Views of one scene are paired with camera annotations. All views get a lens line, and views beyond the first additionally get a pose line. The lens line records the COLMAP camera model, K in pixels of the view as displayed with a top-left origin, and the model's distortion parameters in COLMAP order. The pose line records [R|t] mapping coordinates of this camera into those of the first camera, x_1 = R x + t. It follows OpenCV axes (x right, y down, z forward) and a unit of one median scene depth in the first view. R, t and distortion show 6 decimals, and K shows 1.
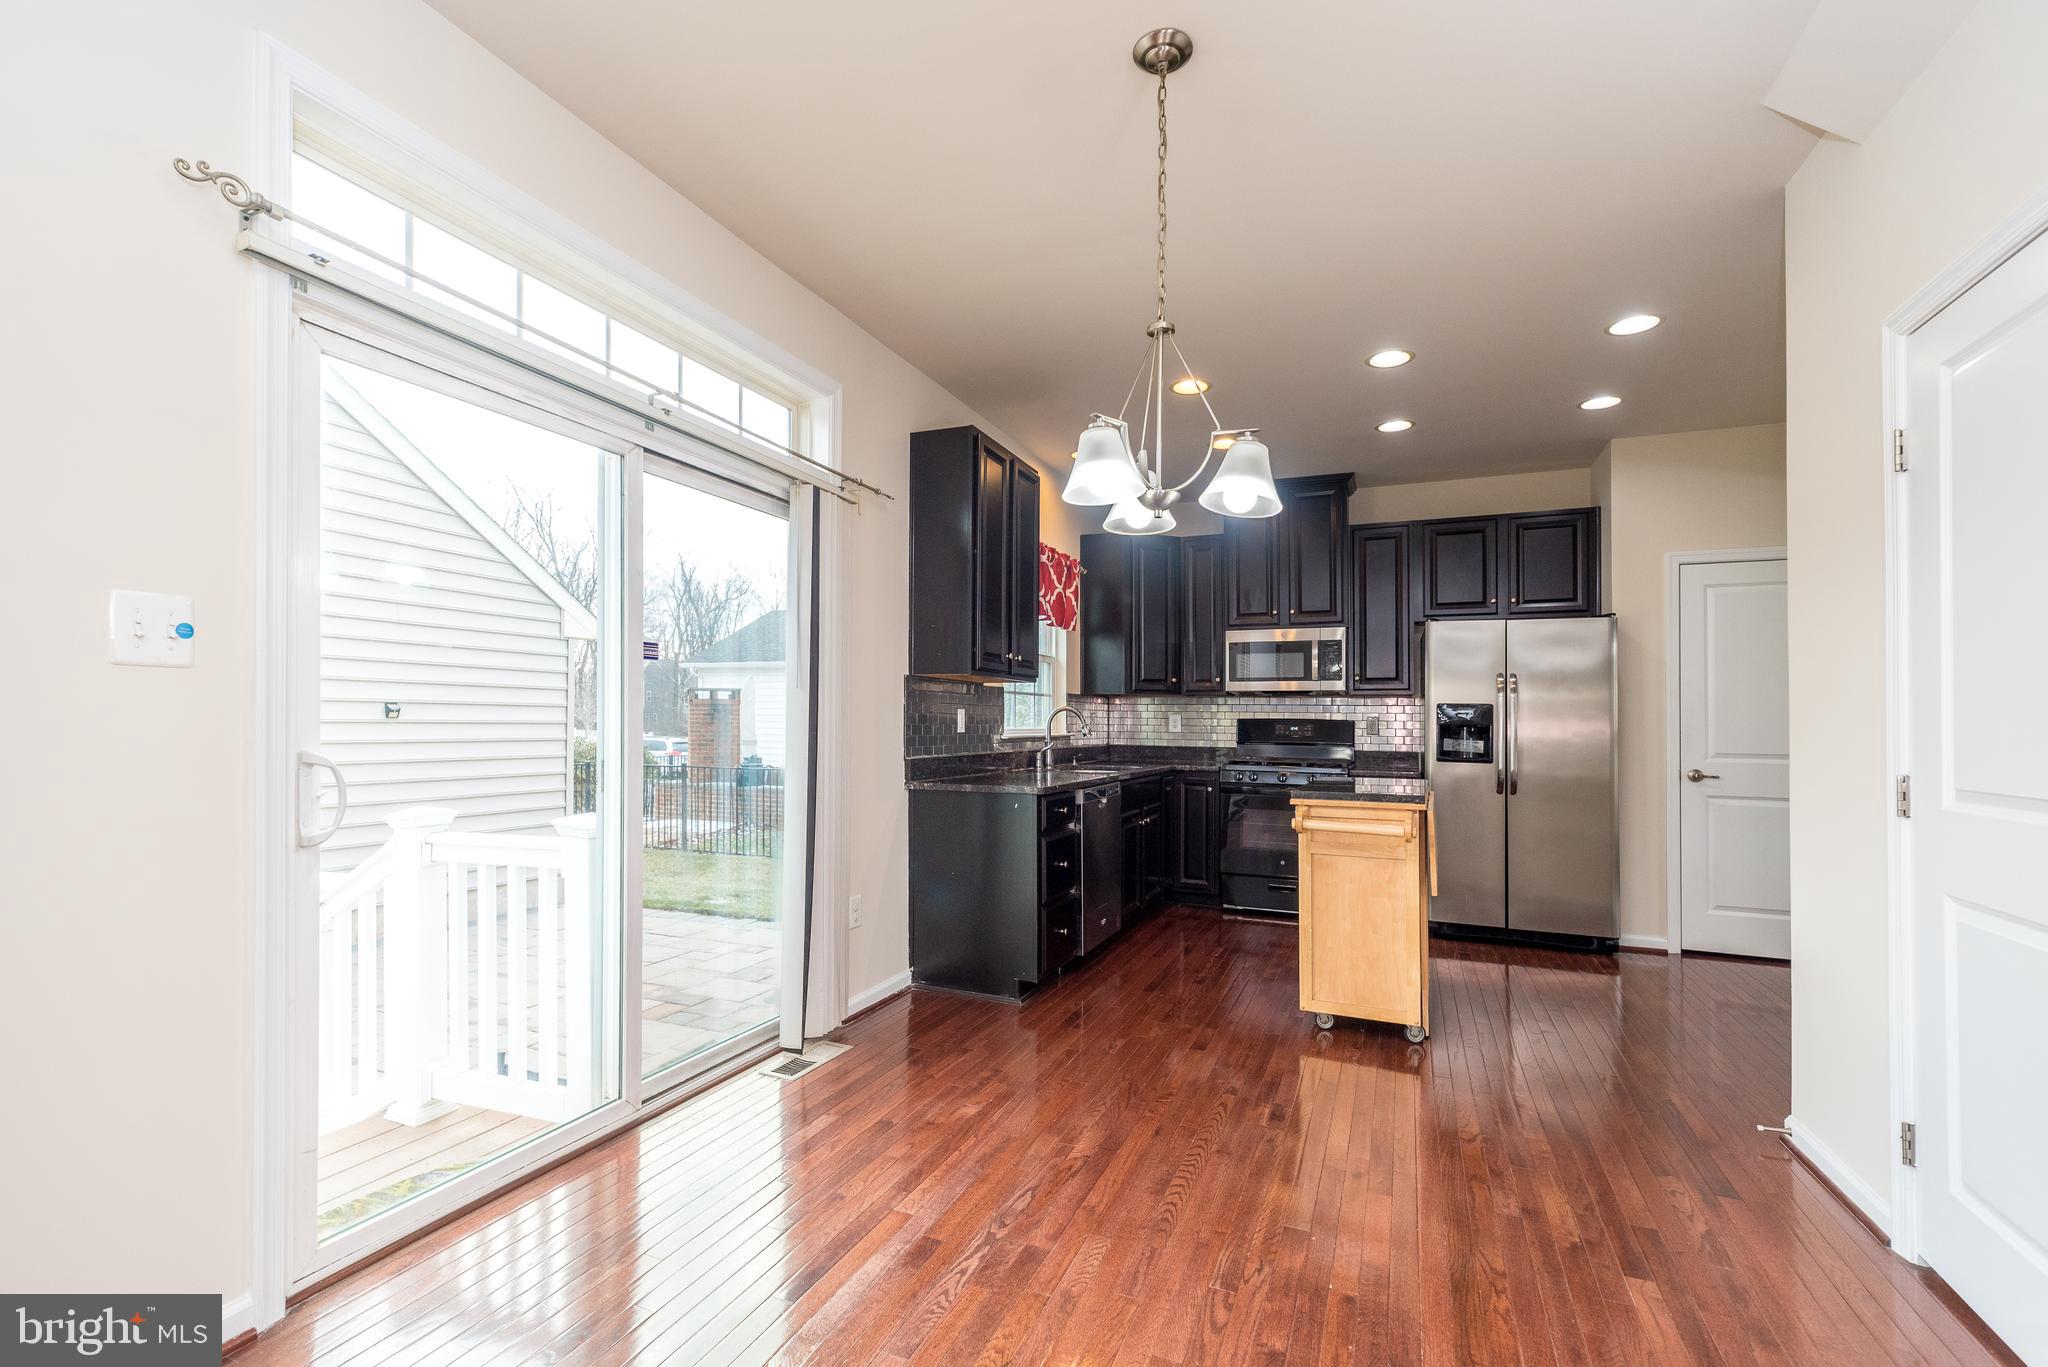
lens RADIAL K [[906.8, 0, 1024.9], [0, 906.8, 698.5], [0, 0, 1]] dist [0.009173, -0.001746]
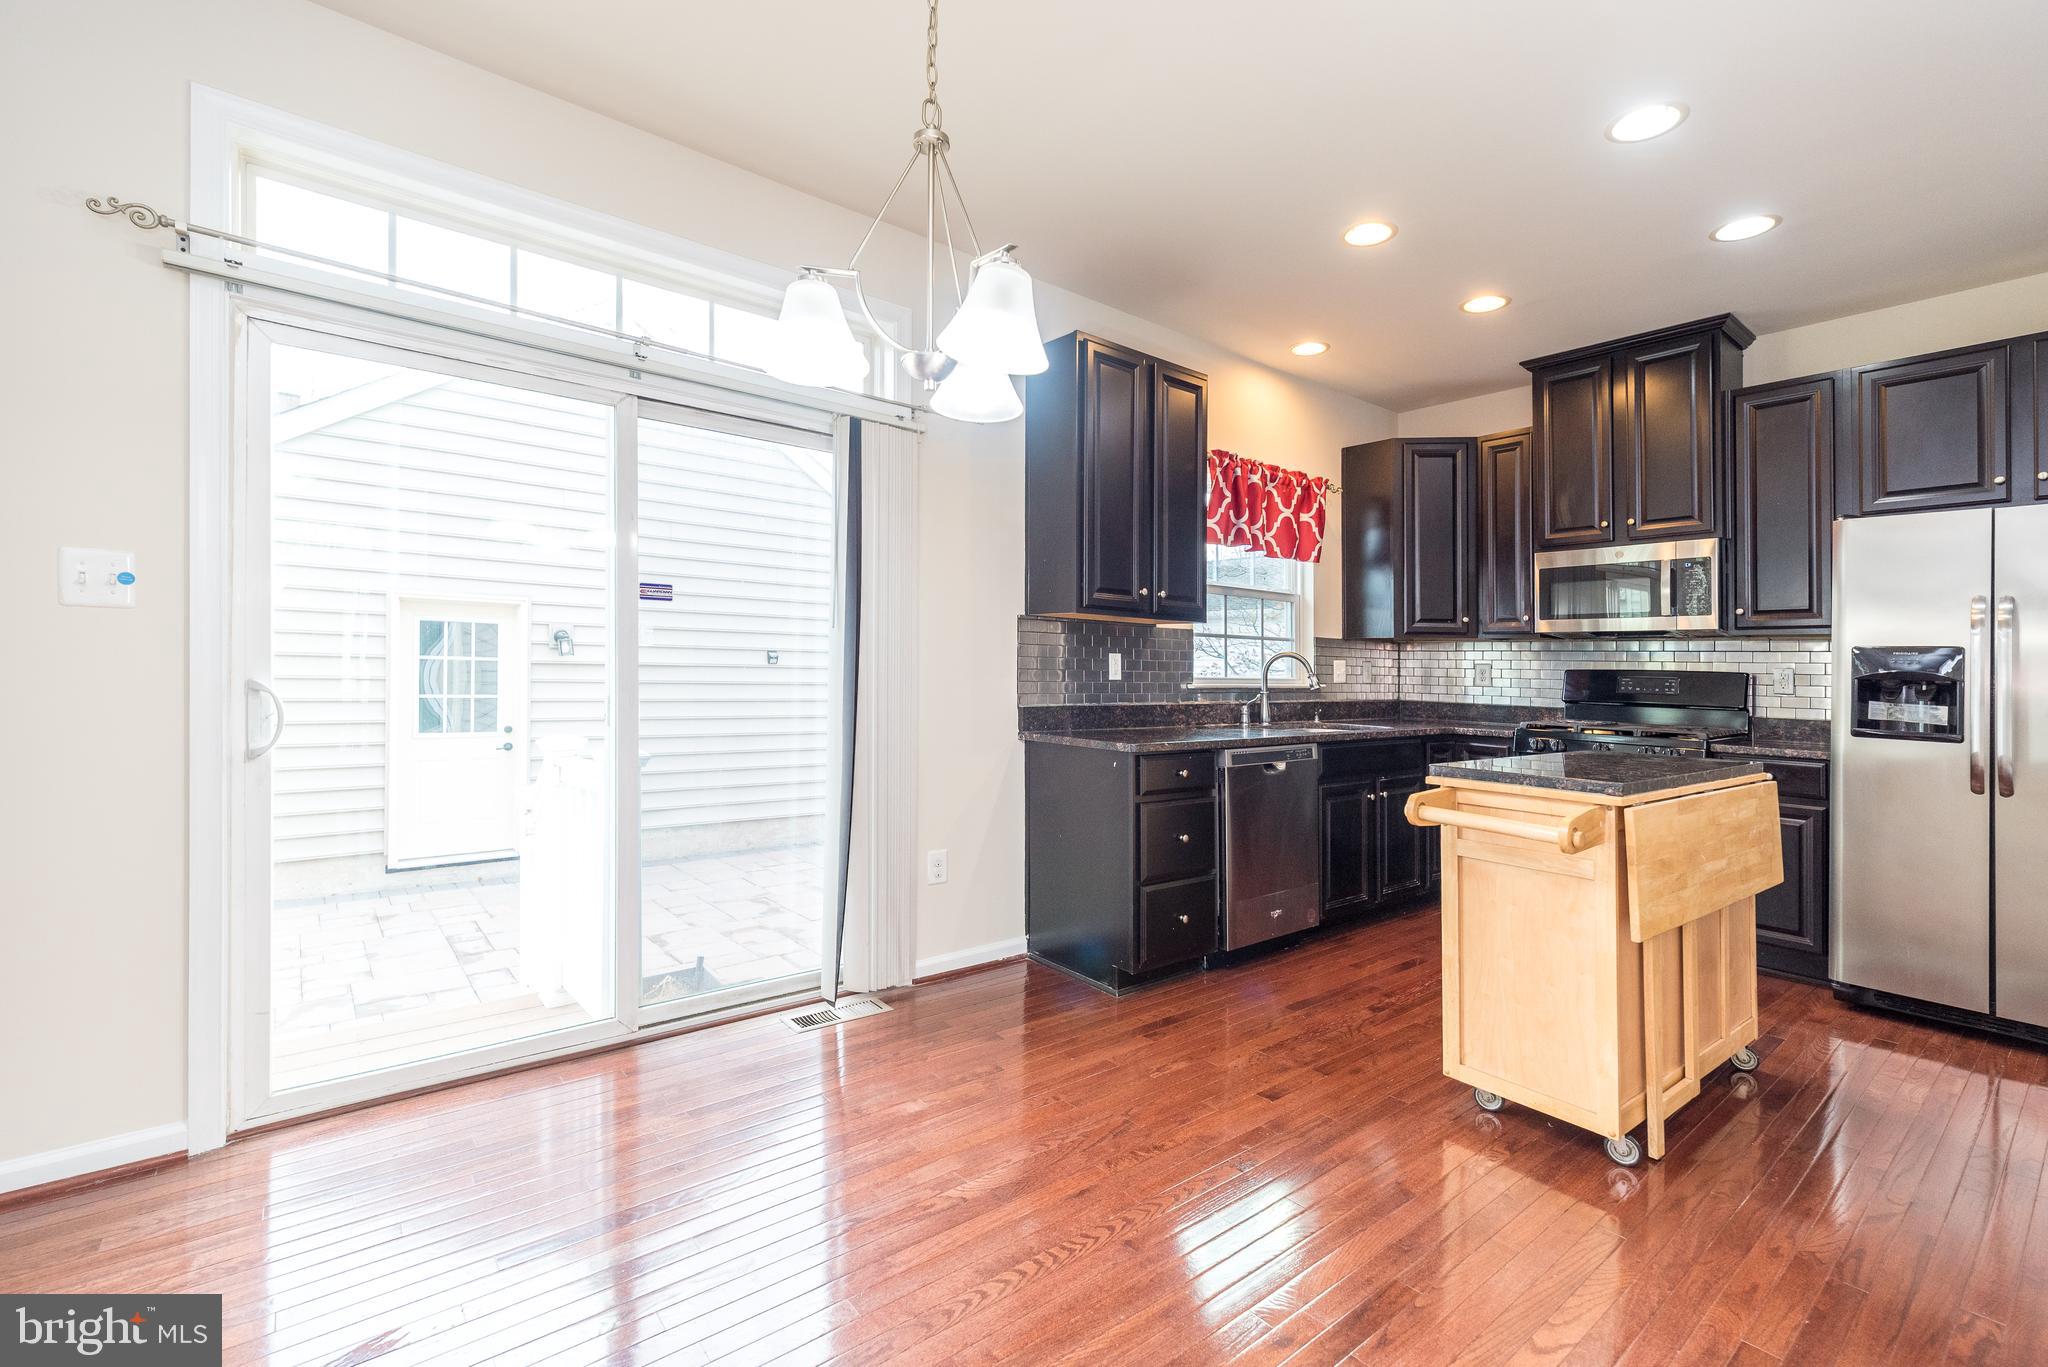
lens RADIAL K [[906.8, 0, 1026.9], [0, 906.8, 654.3], [0, 0, 1]] dist [0.009173, -0.001746]
pose [[0.882137, -0.000155, -0.470993, 0.249353], [0.001387, 0.999996, 0.002269, 0.009332], [0.470991, -0.002654, 0.882134, 0.158027]]
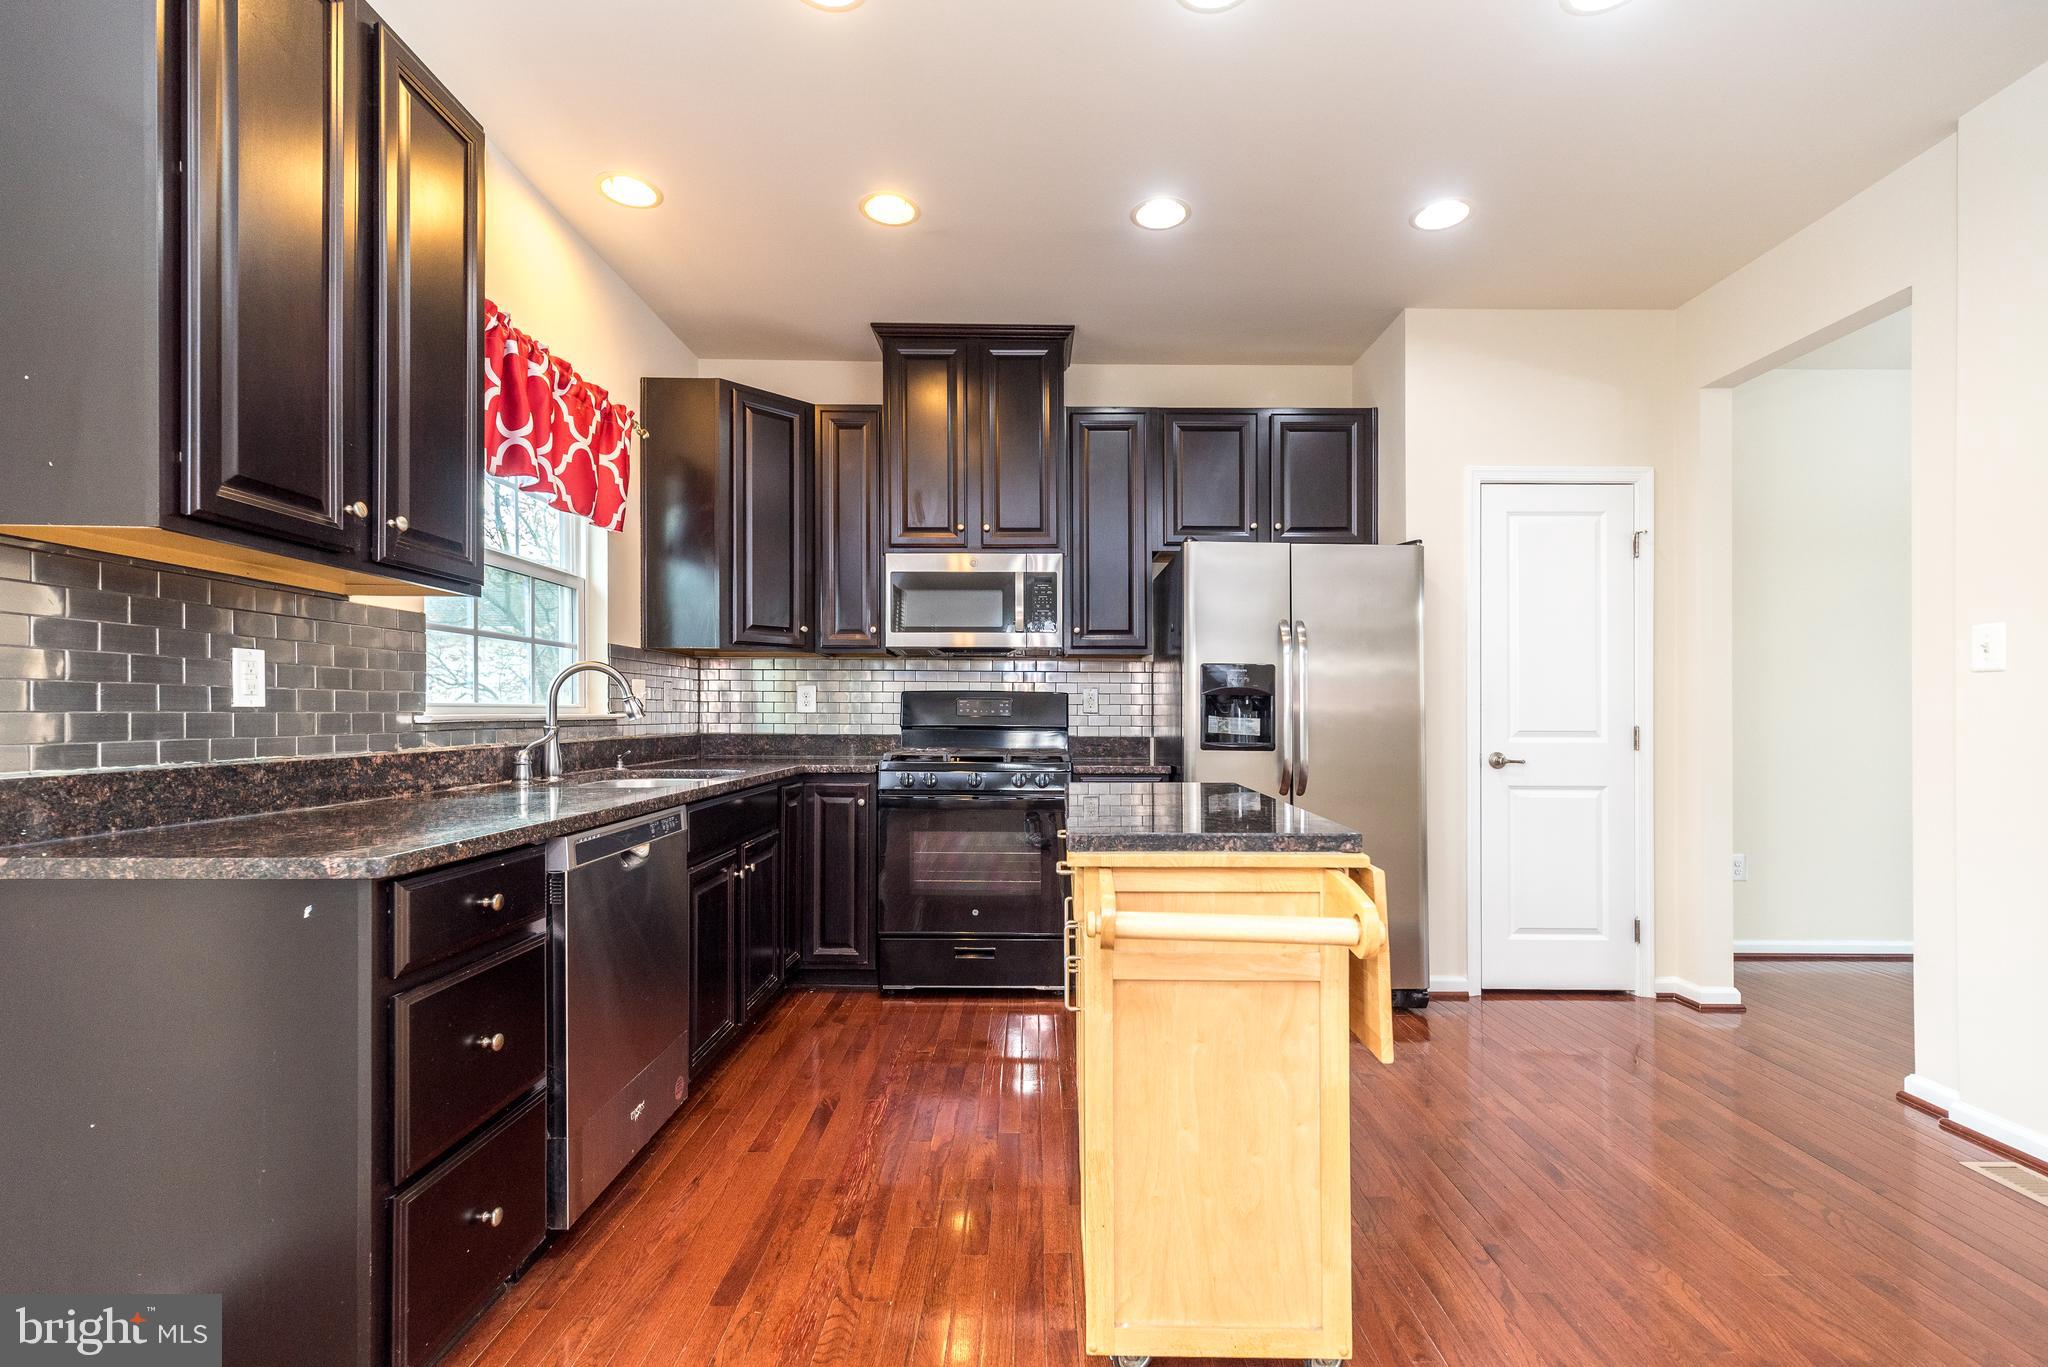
lens RADIAL K [[906.8, 0, 1049.1], [0, 906.8, 692.1], [0, 0, 1]] dist [0.009173, -0.001746]
pose [[0.915756, 0.001637, 0.401731, 0.084049], [-0.003490, 0.999986, 0.003881, 0.025456], [-0.401719, -0.004956, 0.915750, 0.444234]]
